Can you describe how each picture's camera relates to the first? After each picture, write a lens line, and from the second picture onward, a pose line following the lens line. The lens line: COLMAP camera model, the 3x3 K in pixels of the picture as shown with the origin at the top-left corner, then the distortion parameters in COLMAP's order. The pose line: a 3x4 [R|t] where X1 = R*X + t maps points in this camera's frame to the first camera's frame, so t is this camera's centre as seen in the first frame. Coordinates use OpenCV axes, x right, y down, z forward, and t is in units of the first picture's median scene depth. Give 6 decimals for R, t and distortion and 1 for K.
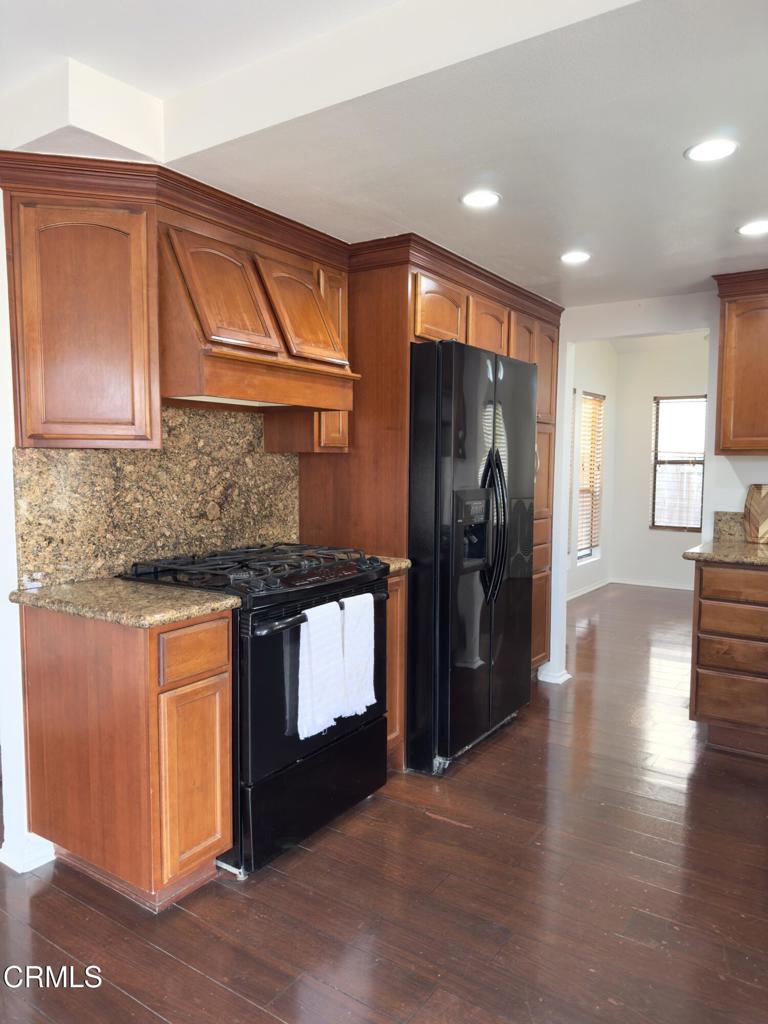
lens RADIAL K [[720.0, 0, 383.1], [0, 720.0, 534.9], [0, 0, 1]] dist [0.061207, -0.075991]
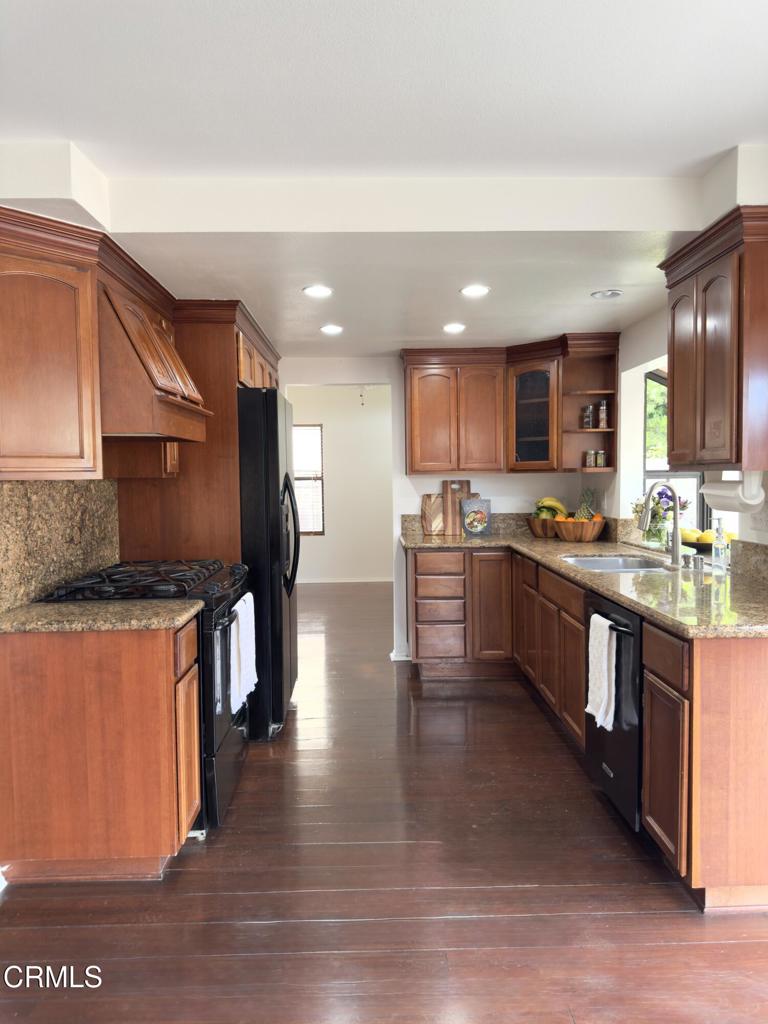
lens RADIAL K [[720.0, 0, 383.1], [0, 720.0, 534.9], [0, 0, 1]] dist [0.061207, -0.075991]
pose [[0.812482, -0.066998, 0.579124, -0.560378], [0.079423, 0.996833, 0.003895, -0.002847], [-0.577551, 0.042831, 0.815230, -0.145270]]
